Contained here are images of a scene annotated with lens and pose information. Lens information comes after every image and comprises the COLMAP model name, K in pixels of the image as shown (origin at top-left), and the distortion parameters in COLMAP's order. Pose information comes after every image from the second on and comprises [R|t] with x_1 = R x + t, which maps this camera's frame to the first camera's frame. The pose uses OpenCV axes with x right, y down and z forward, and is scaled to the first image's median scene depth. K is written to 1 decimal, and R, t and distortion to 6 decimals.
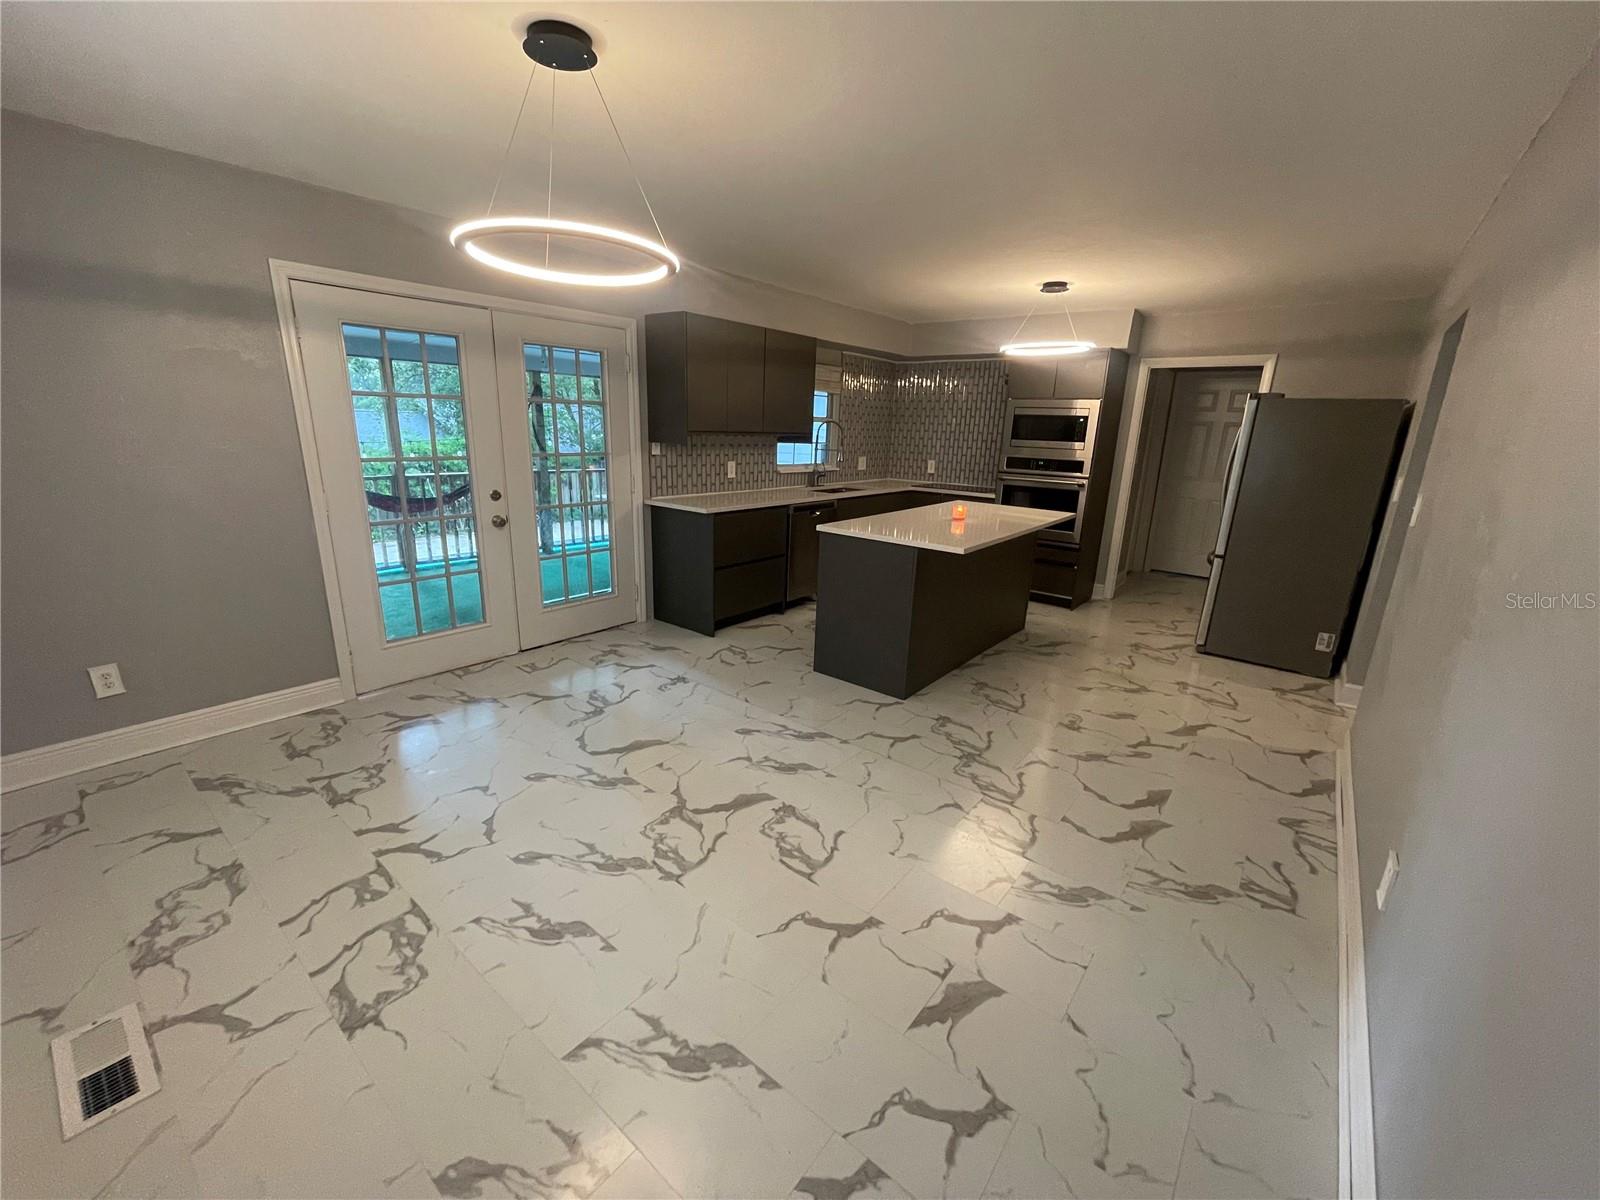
lens RADIAL K [[656.8, 0, 800.3], [0, 656.8, 599.2], [0, 0, 1]] dist [0.003264, -0.000614]
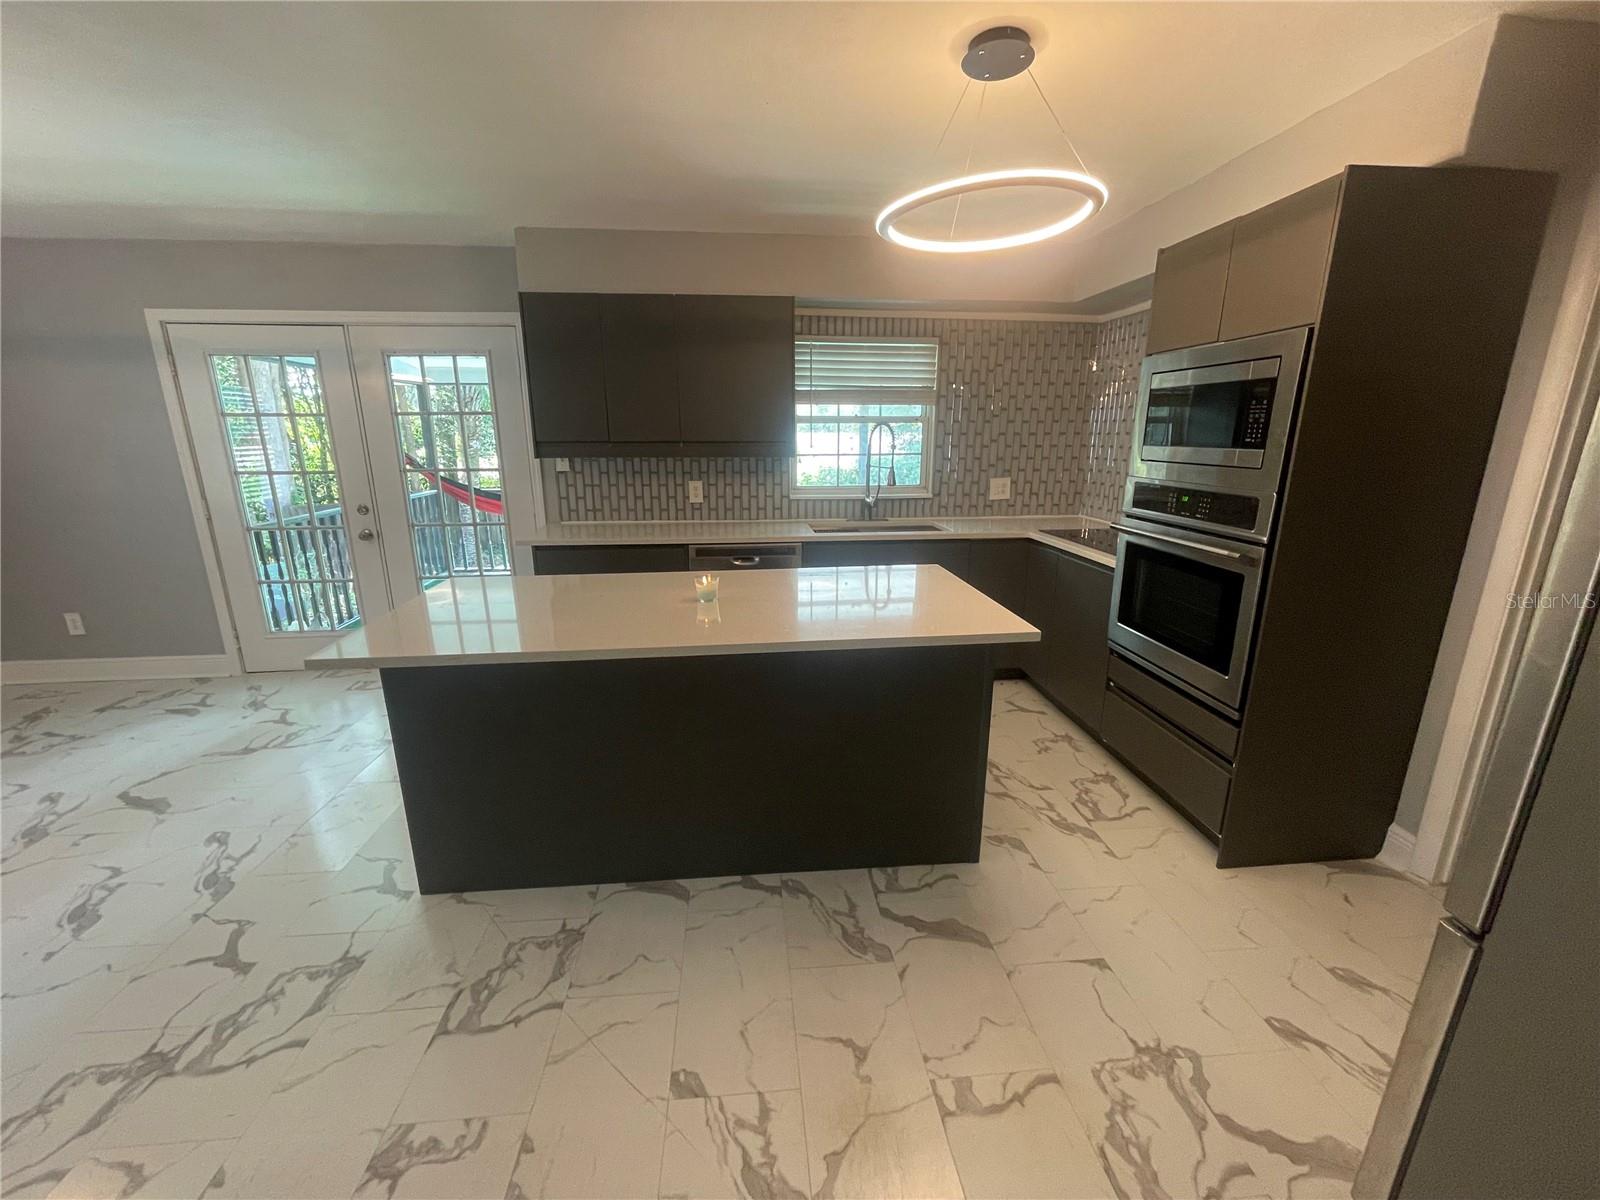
lens RADIAL K [[656.8, 0, 797.7], [0, 656.8, 600.8], [0, 0, 1]] dist [0.003264, -0.000614]
pose [[0.688222, 0.148652, -0.710107, 0.985228], [-0.164021, 0.985322, 0.047299, -0.238681], [0.706716, 0.083921, 0.702503, 1.042825]]
